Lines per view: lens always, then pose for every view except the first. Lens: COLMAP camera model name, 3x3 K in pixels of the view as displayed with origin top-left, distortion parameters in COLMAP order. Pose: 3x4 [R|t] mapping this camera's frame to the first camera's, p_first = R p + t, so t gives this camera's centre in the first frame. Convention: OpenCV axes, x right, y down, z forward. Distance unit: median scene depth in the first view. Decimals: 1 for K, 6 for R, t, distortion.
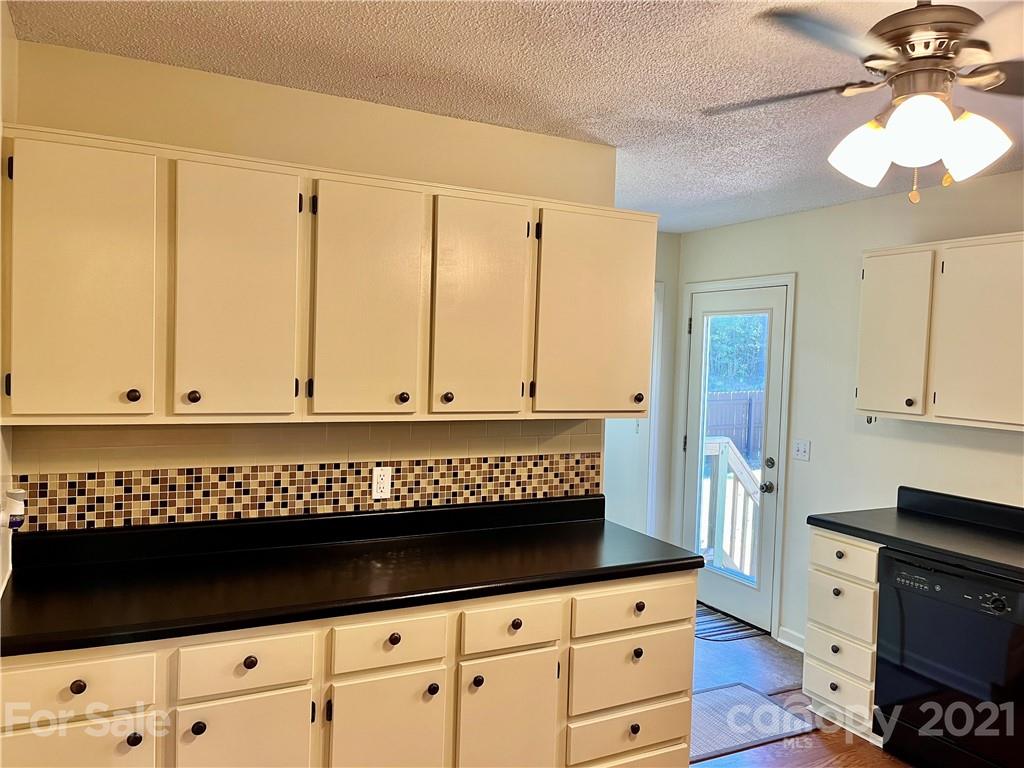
lens RADIAL K [[772.1, 0, 513.6], [0, 772.1, 385.2], [0, 0, 1]] dist [0.060125, -0.074662]
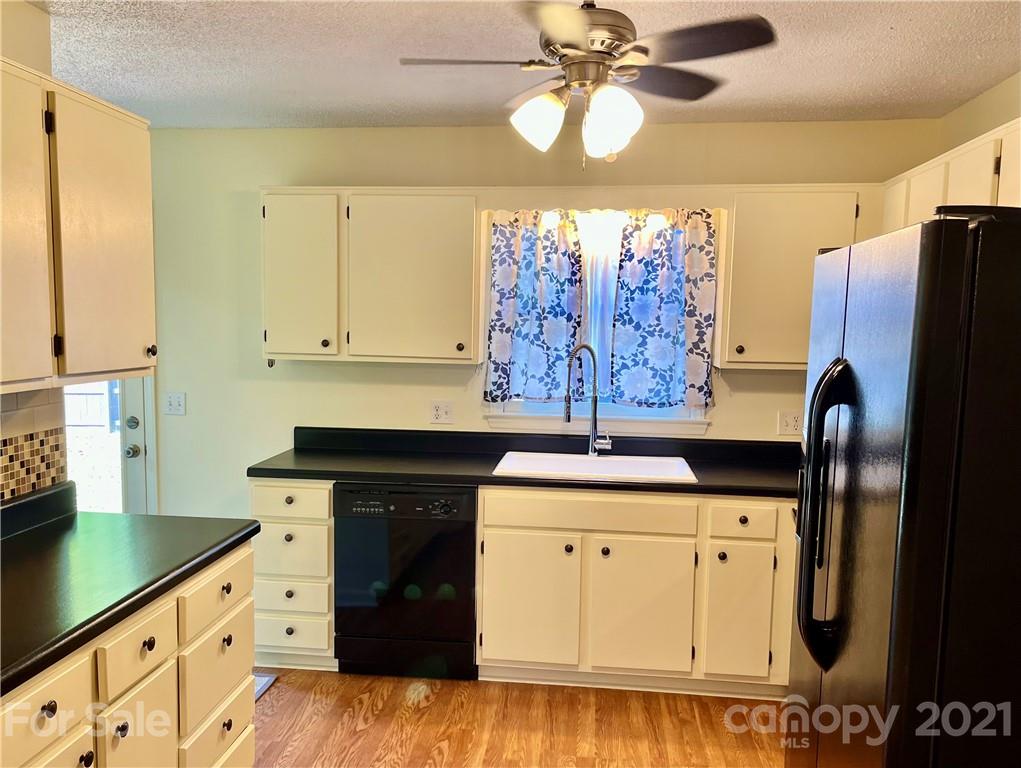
lens RADIAL K [[898.4, 0, 493.2], [0, 898.4, 426.3], [0, 0, 1]] dist [0.012819, -0.005494]
pose [[0.564754, -0.122151, 0.816169, -0.378271], [0.035774, 0.991679, 0.123664, -0.008270], [-0.824483, -0.040642, 0.564425, 0.152897]]
